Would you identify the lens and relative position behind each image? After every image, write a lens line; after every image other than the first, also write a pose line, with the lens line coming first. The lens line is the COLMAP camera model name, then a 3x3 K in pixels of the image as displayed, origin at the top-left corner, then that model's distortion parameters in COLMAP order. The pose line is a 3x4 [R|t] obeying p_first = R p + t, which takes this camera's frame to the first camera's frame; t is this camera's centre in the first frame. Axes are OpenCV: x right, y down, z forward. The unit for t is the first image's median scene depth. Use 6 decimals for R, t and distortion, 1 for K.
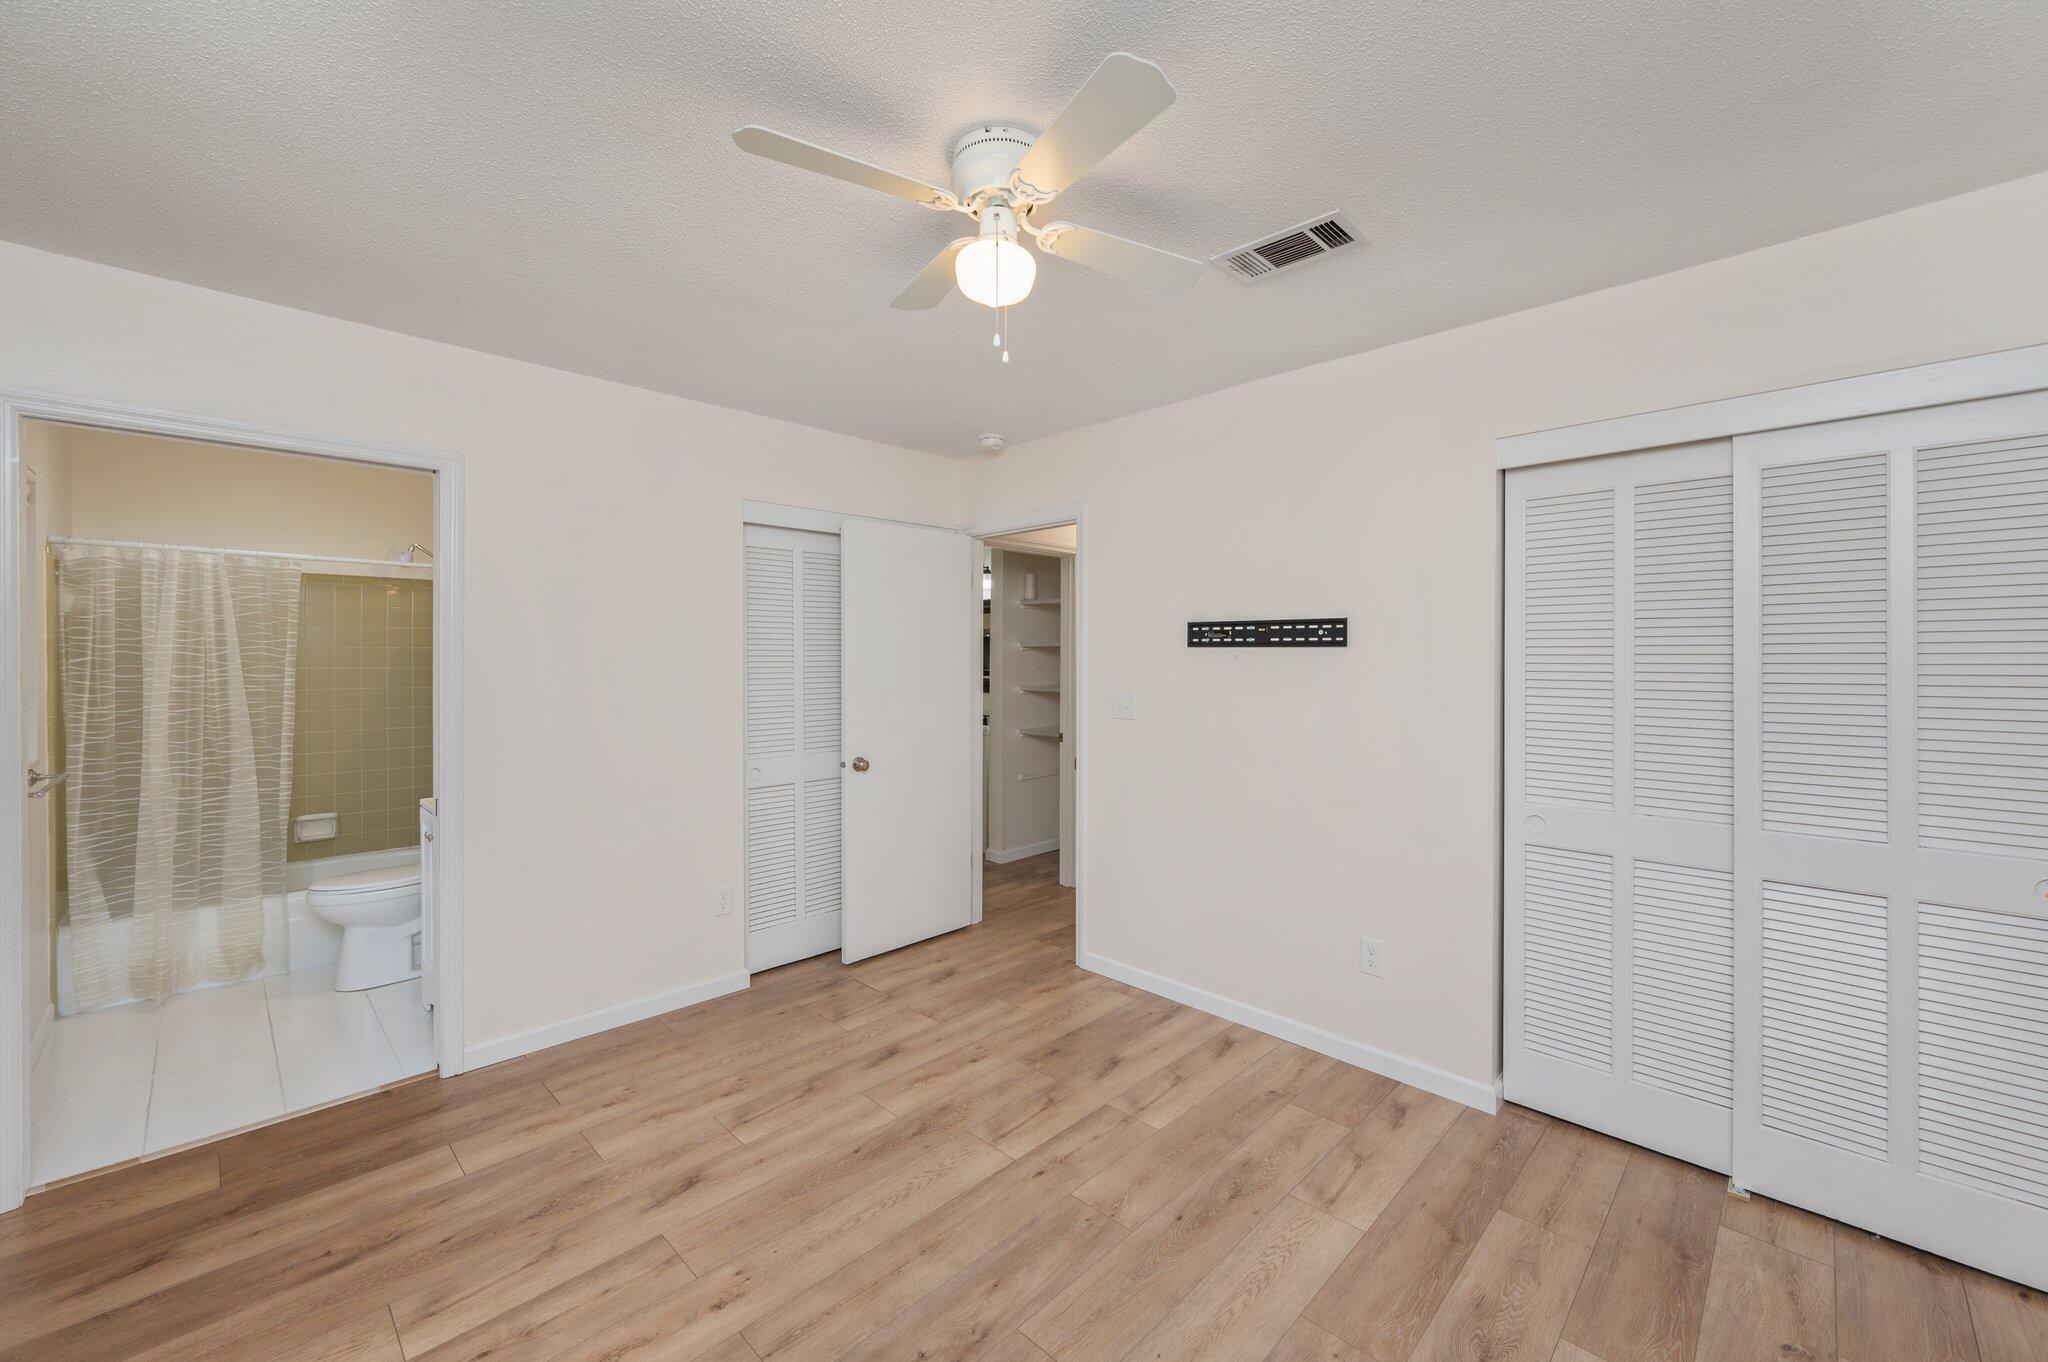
lens RADIAL K [[812.5, 0, 1032.6], [0, 812.5, 671.1], [0, 0, 1]] dist [-0.000721, 0.000268]
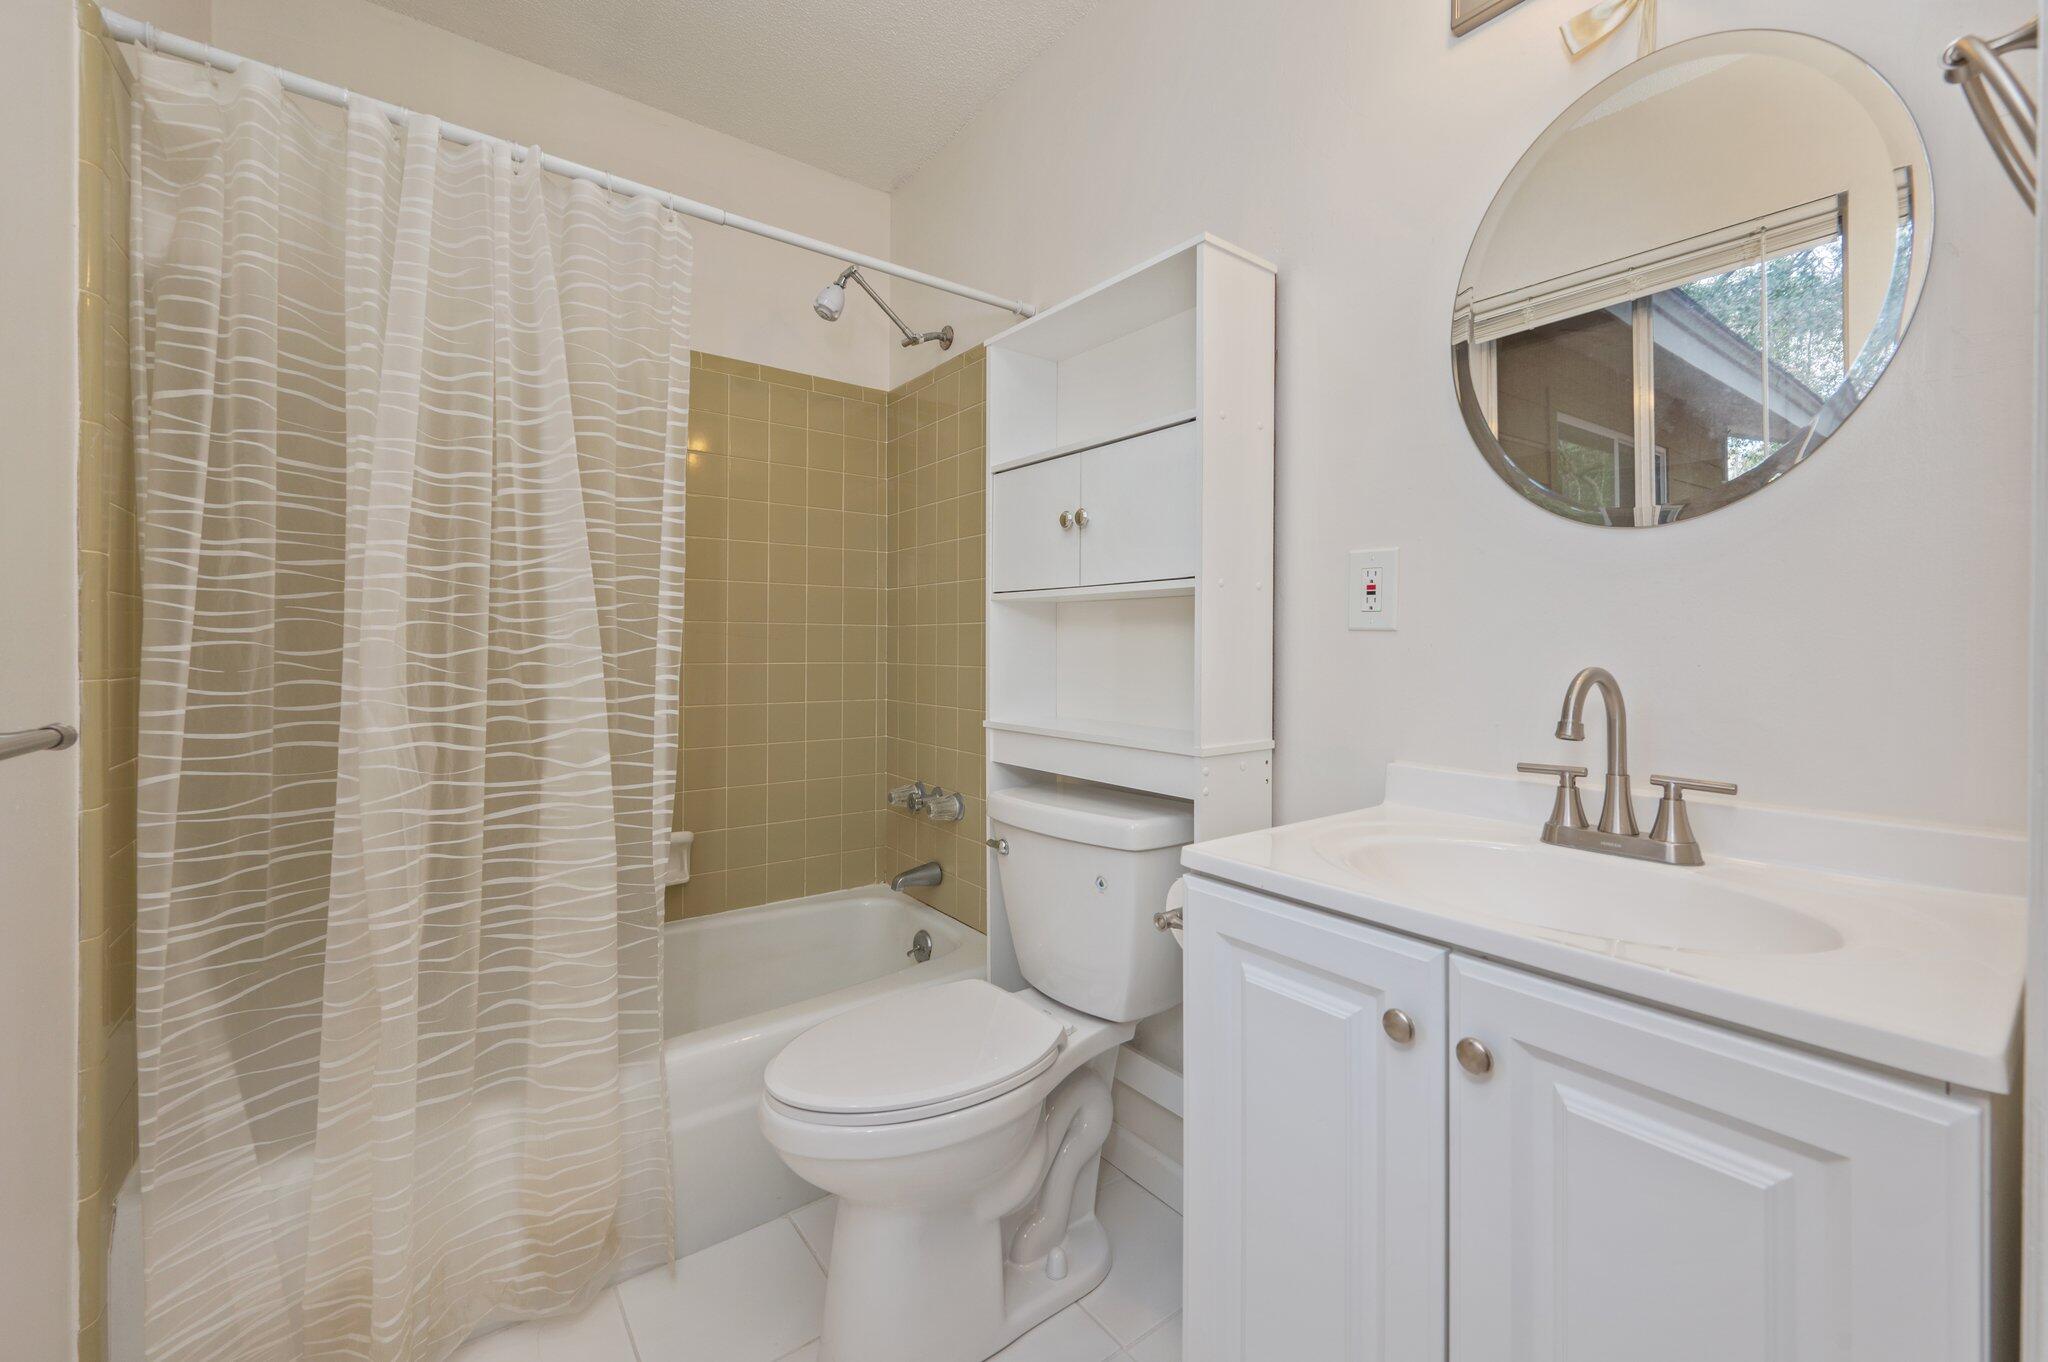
lens RADIAL K [[837.8, 0, 1030.5], [0, 837.8, 656.1], [0, 0, 1]] dist [-0.002903, -0.000715]
pose [[0.989397, 0.004198, -0.145174, -0.745677], [-0.005049, 0.999972, -0.005494, 0.090001], [0.145147, 0.006169, 0.989391, 0.682082]]
